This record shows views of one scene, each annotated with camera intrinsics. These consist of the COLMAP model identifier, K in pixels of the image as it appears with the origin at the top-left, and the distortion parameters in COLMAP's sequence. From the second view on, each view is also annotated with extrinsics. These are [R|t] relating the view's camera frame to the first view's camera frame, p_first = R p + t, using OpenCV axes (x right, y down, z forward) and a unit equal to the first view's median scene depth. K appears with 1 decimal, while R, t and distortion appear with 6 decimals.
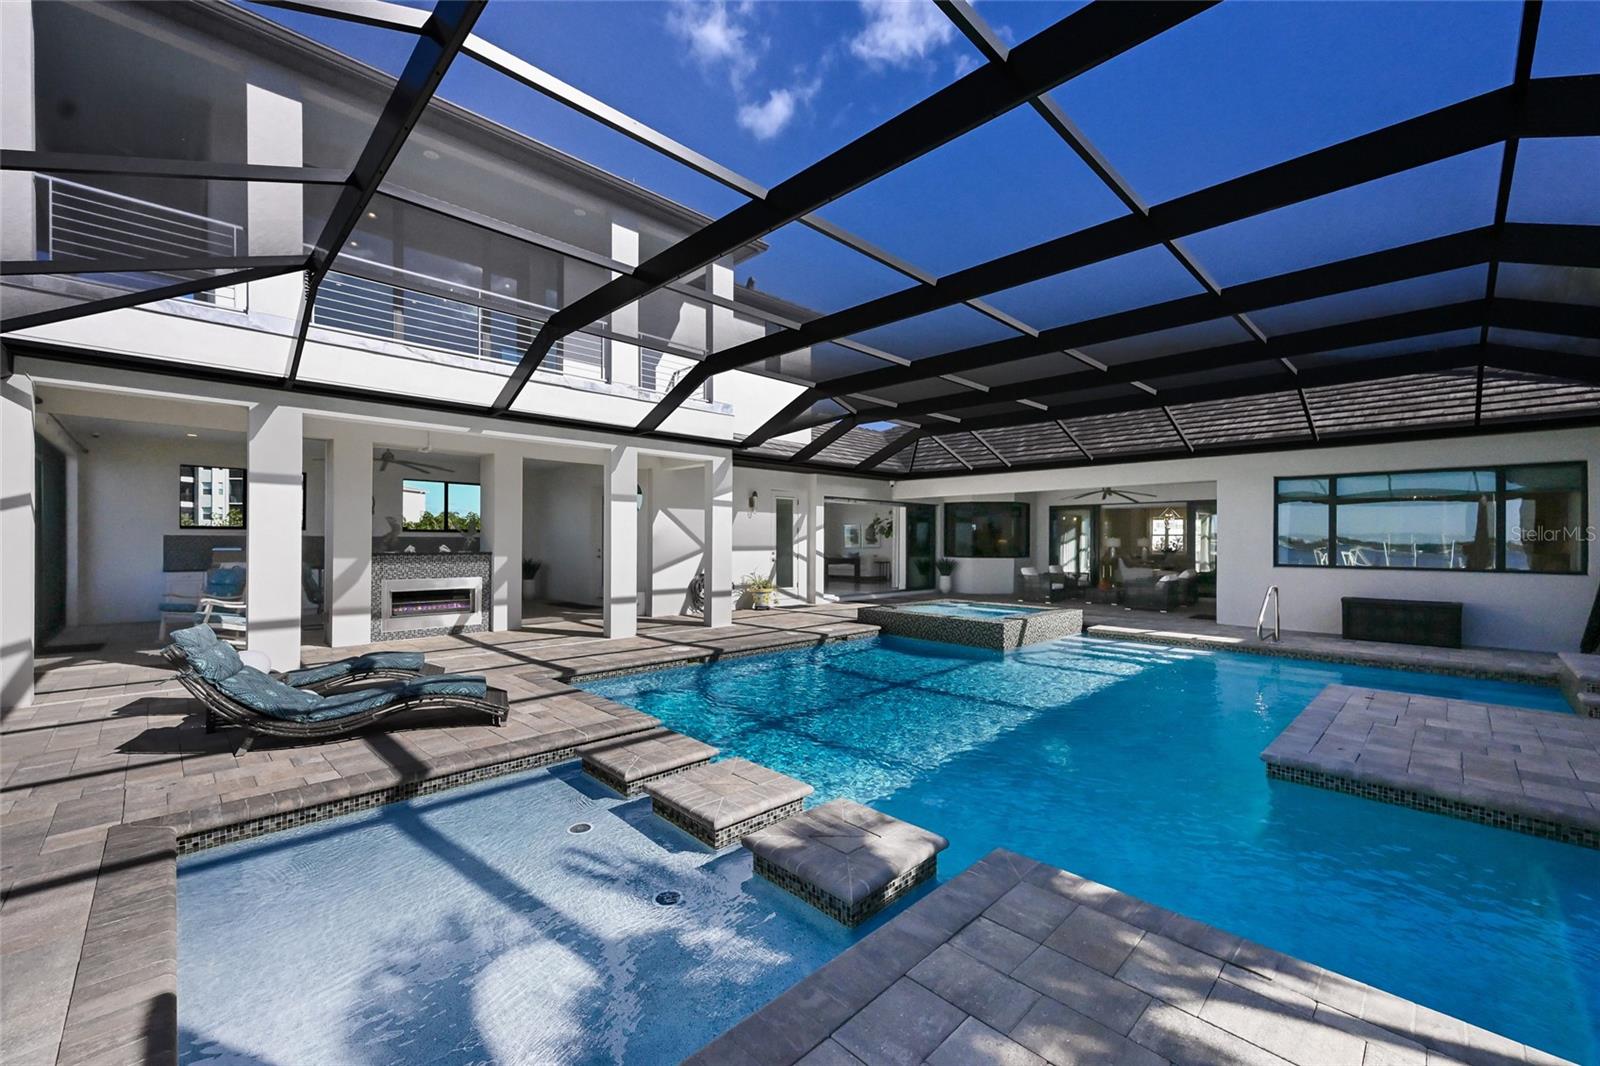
lens RADIAL K [[633.7, 0, 800.9], [0, 633.7, 547.6], [0, 0, 1]] dist [0.006080, 0.000589]
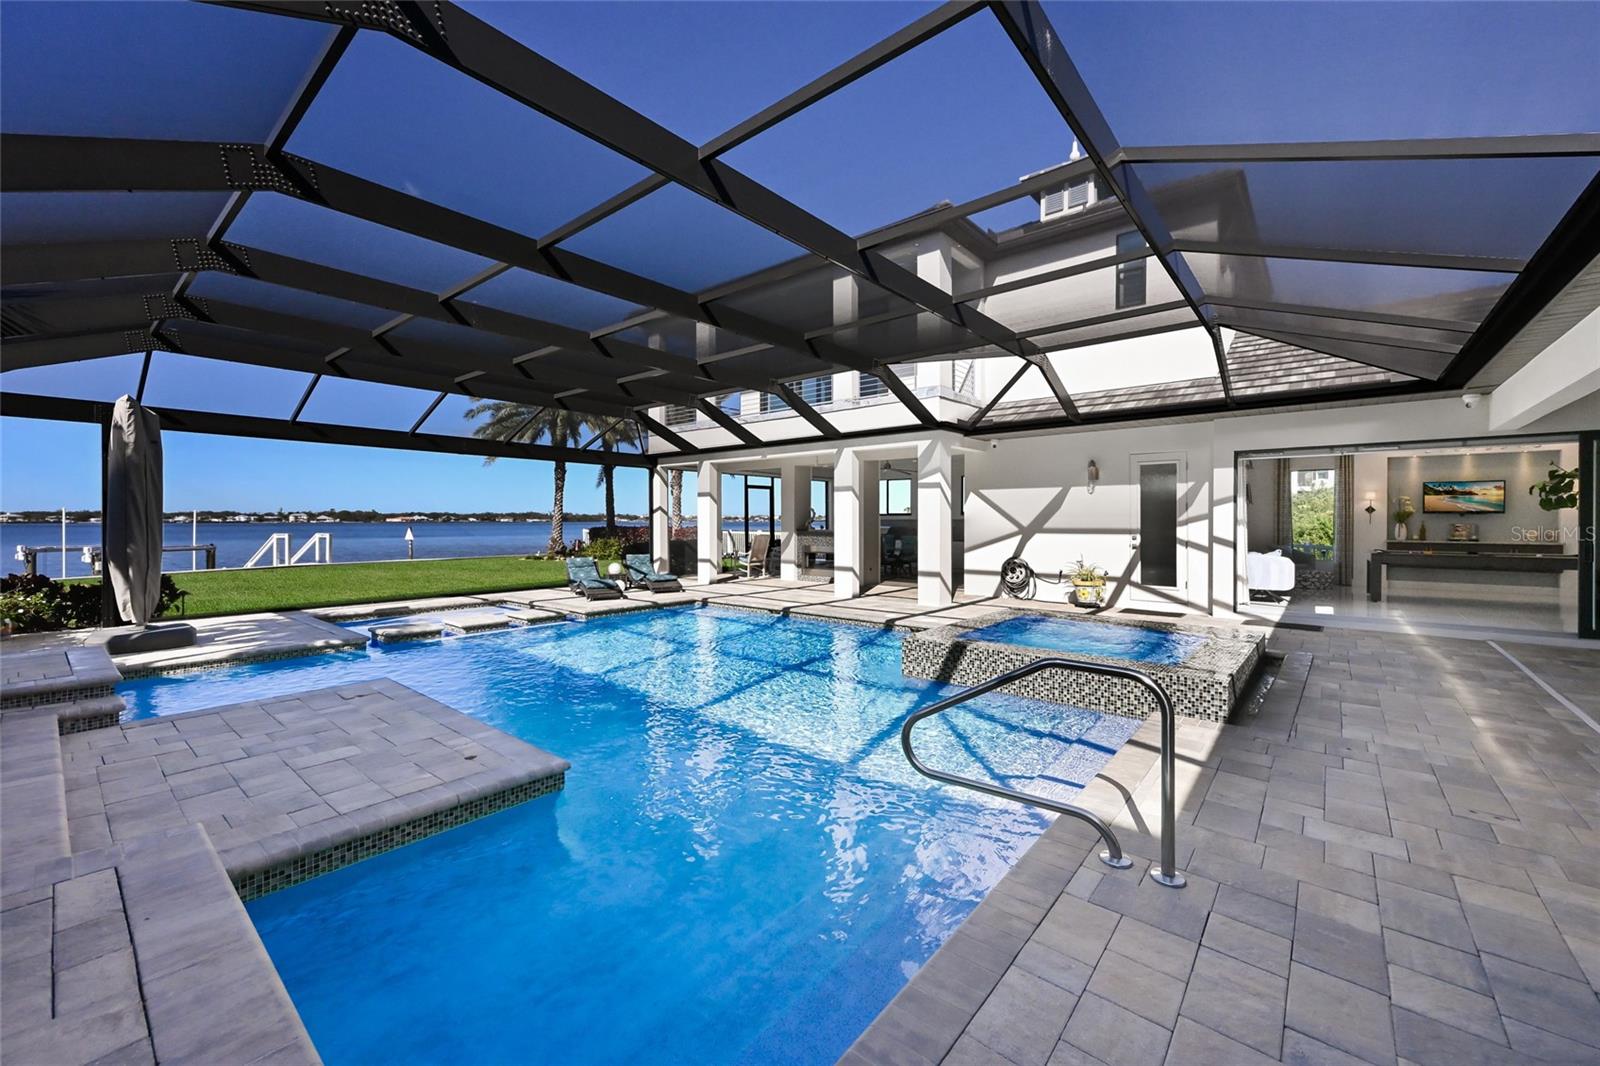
lens RADIAL K [[633.7, 0, 811.8], [0, 633.7, 539.5], [0, 0, 1]] dist [0.006080, 0.000589]
pose [[0.085662, 0.020172, -0.996120, 0.790935], [-0.014089, 0.999720, 0.019033, 0.001346], [0.996225, 0.012404, 0.085922, 0.653882]]
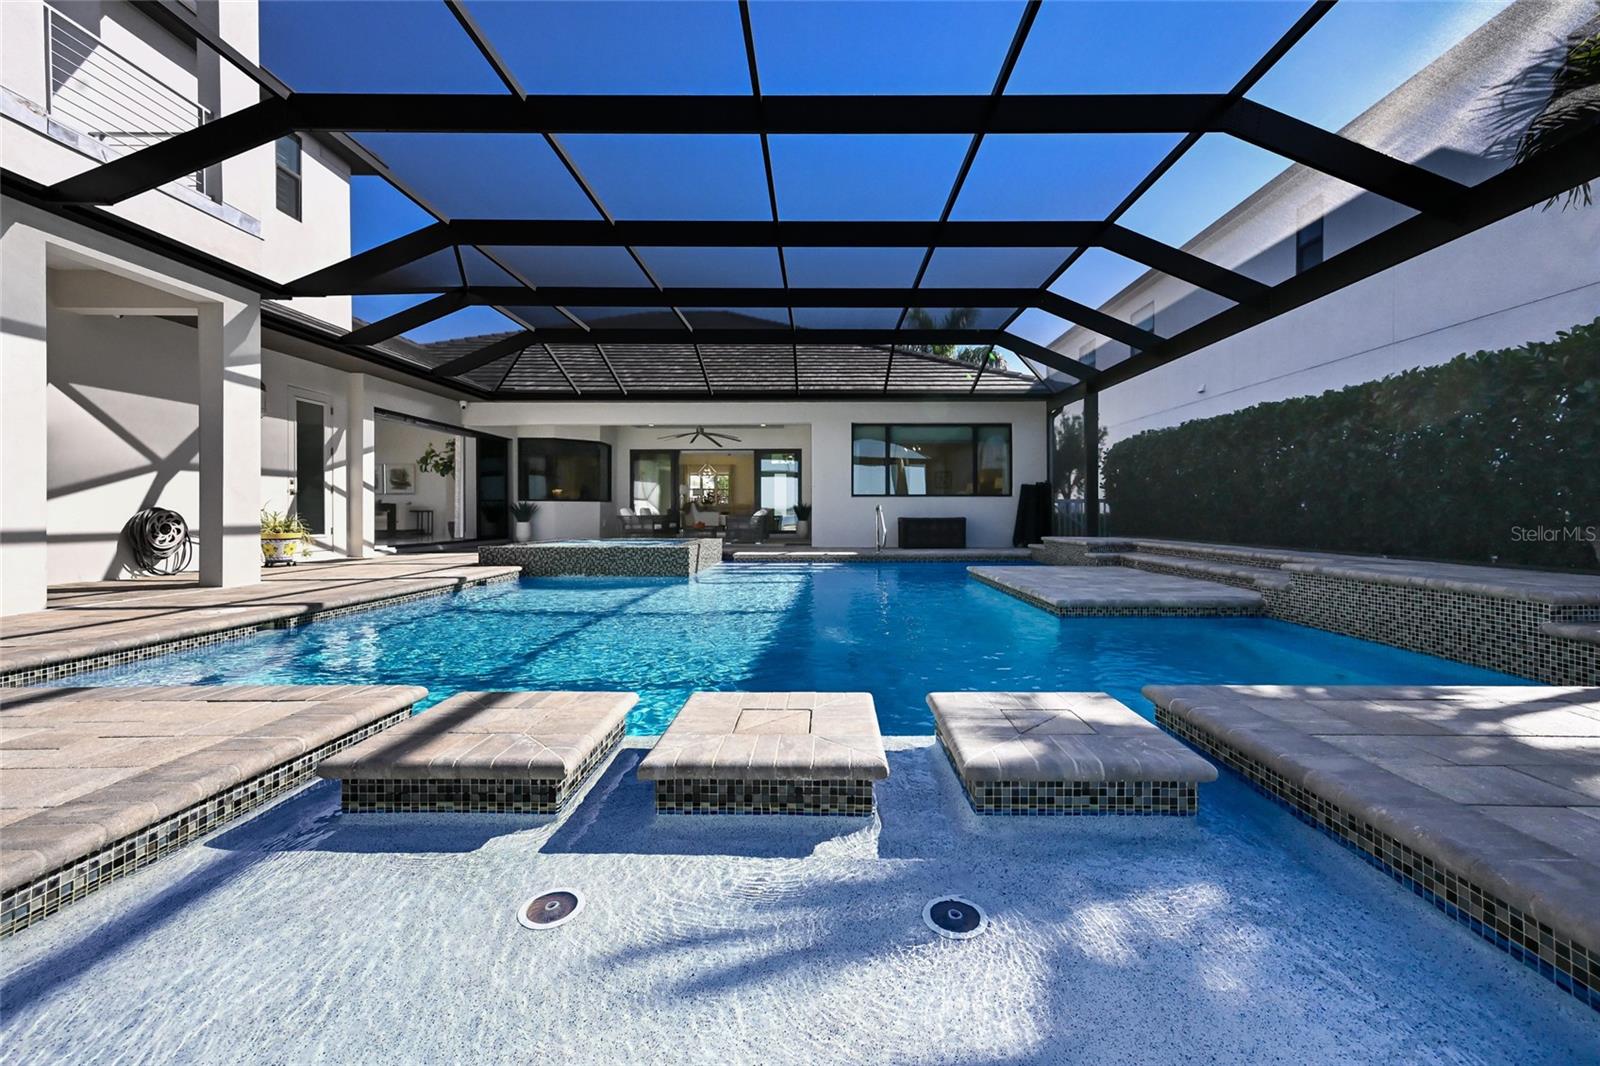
lens RADIAL K [[633.7, 0, 813.8], [0, 633.7, 506.6], [0, 0, 1]] dist [0.006080, 0.000589]
pose [[0.706295, 0.000273, 0.707917, -0.151980], [0.012213, 0.999846, -0.012571, 0.058134], [-0.707812, 0.017524, 0.706183, 0.176204]]
